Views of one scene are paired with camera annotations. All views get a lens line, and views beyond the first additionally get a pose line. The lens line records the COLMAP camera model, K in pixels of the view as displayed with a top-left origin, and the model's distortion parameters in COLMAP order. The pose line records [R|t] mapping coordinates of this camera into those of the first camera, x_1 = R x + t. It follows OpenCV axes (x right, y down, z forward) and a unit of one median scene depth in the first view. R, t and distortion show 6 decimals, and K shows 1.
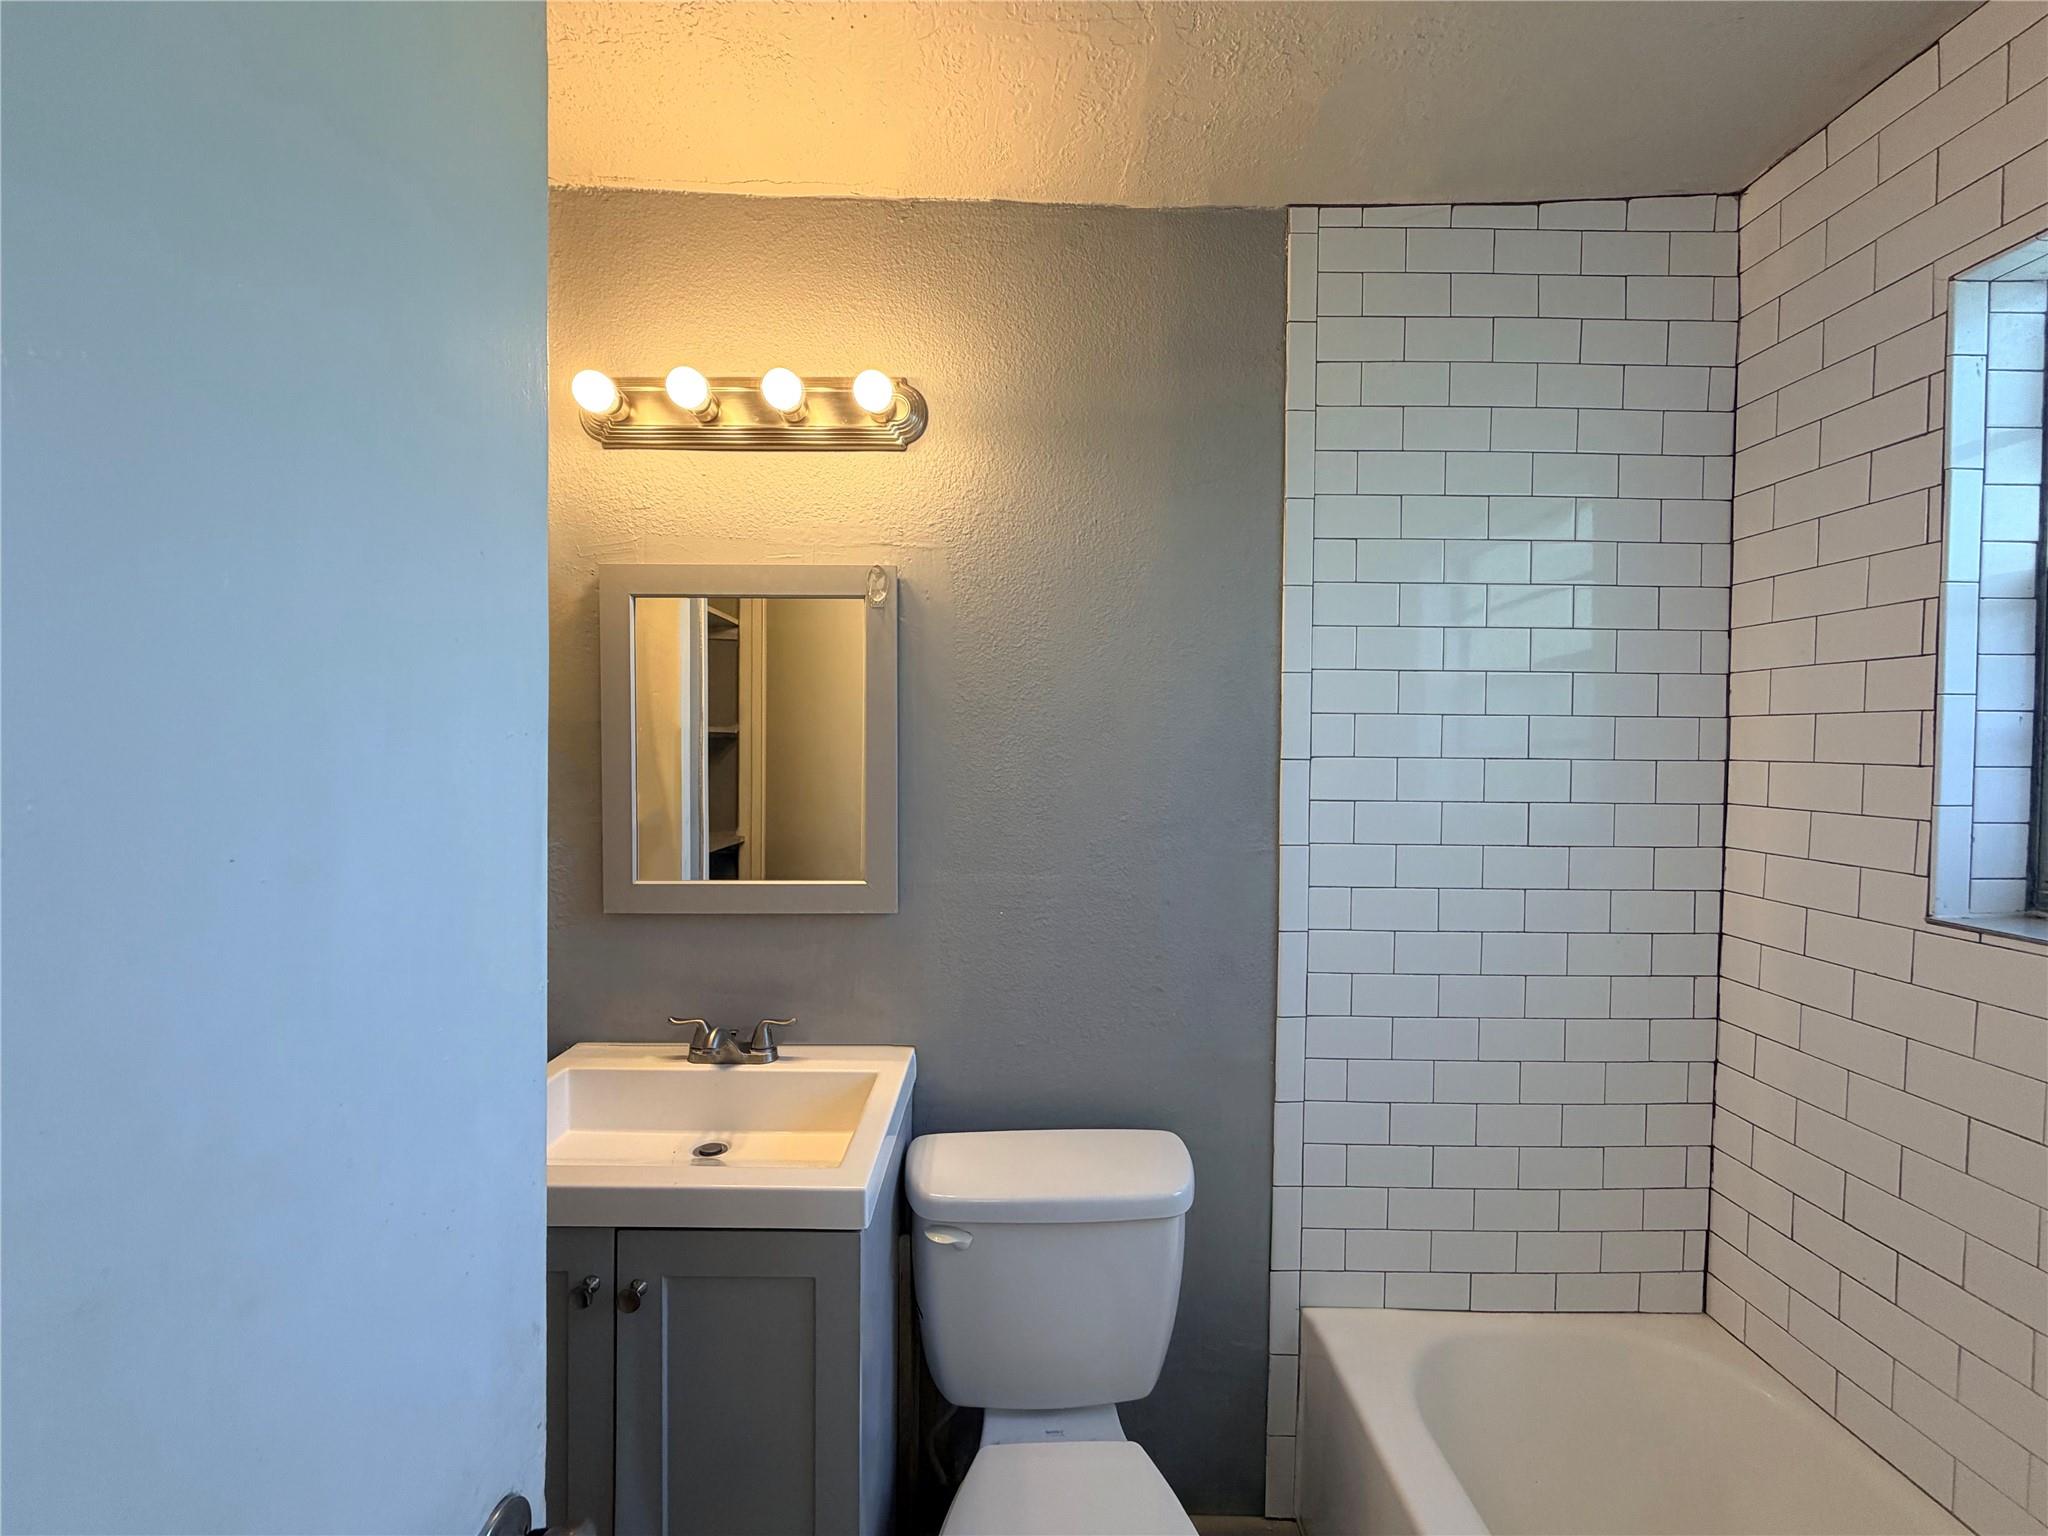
lens RADIAL K [[821.5, 0, 1011.3], [0, 821.5, 772.1], [0, 0, 1]] dist [-0.000336, -0.000012]
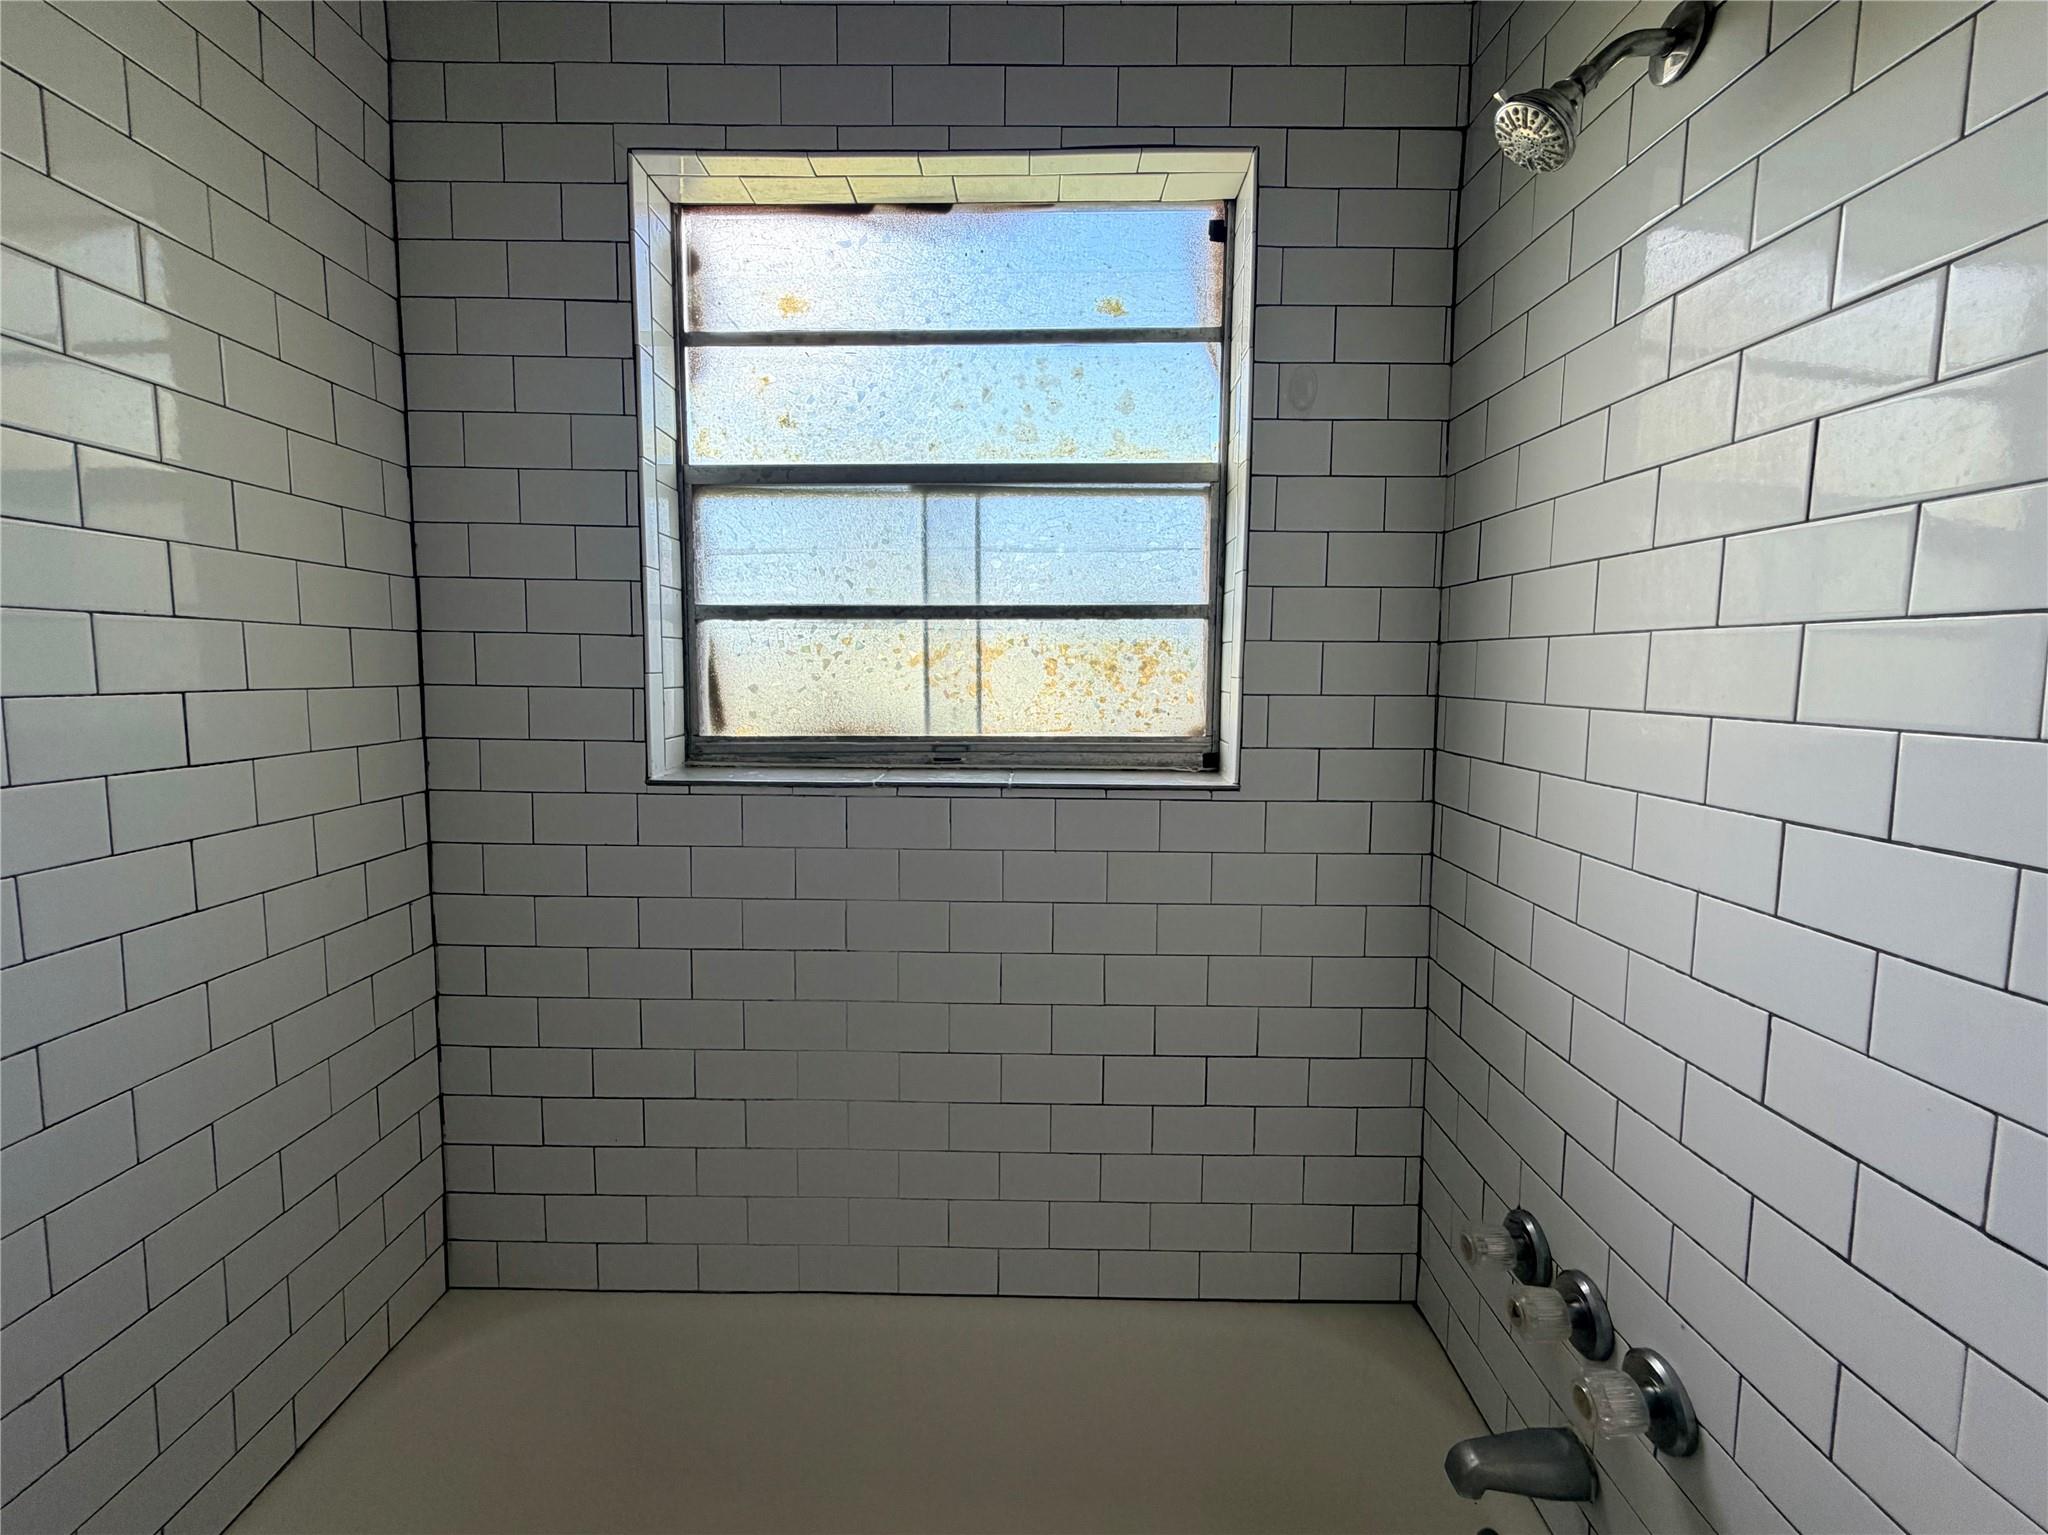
lens RADIAL K [[821.5, 0, 968.4], [0, 821.5, 740.4], [0, 0, 1]] dist [-0.000336, -0.000012]
pose [[0.010566, -0.089292, 0.995949, 0.058050], [0.020954, 0.995806, 0.089057, 0.032459], [-0.999725, 0.019928, 0.012392, 0.451529]]
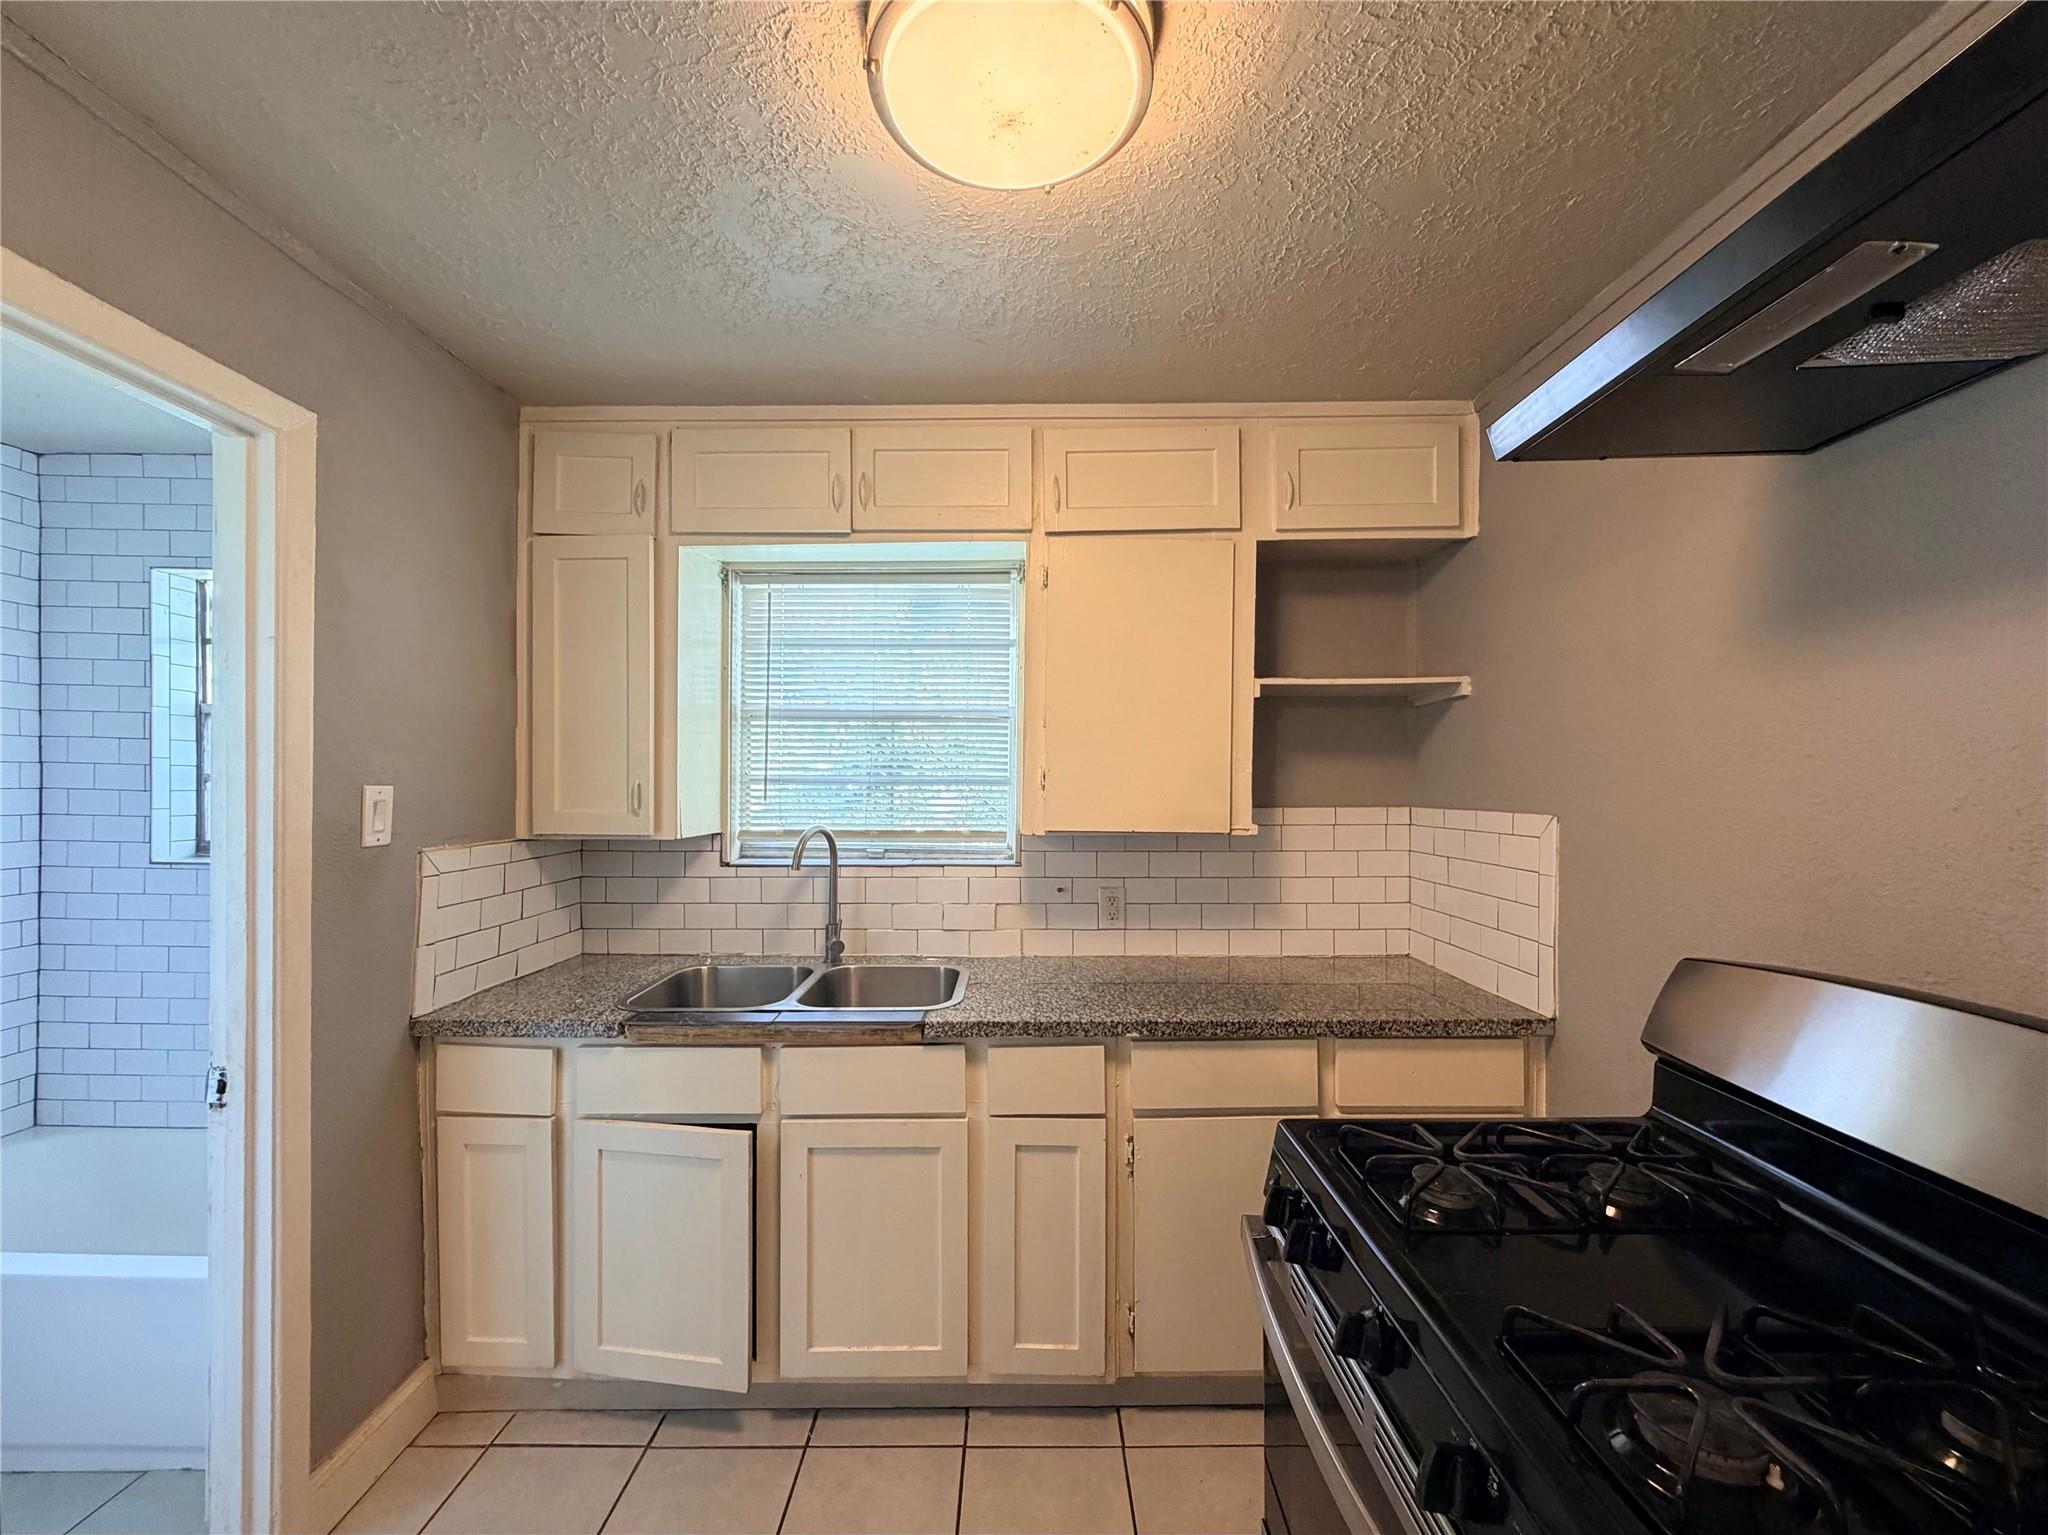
lens RADIAL K [[821.5, 0, 1020.2], [0, 821.5, 791.3], [0, 0, 1]] dist [-0.000336, -0.000012]
pose [[0.009047, -0.008798, 0.999920, -0.790863], [0.021128, 0.999740, 0.008605, 0.018849], [-0.999736, 0.021049, 0.009230, -1.019288]]
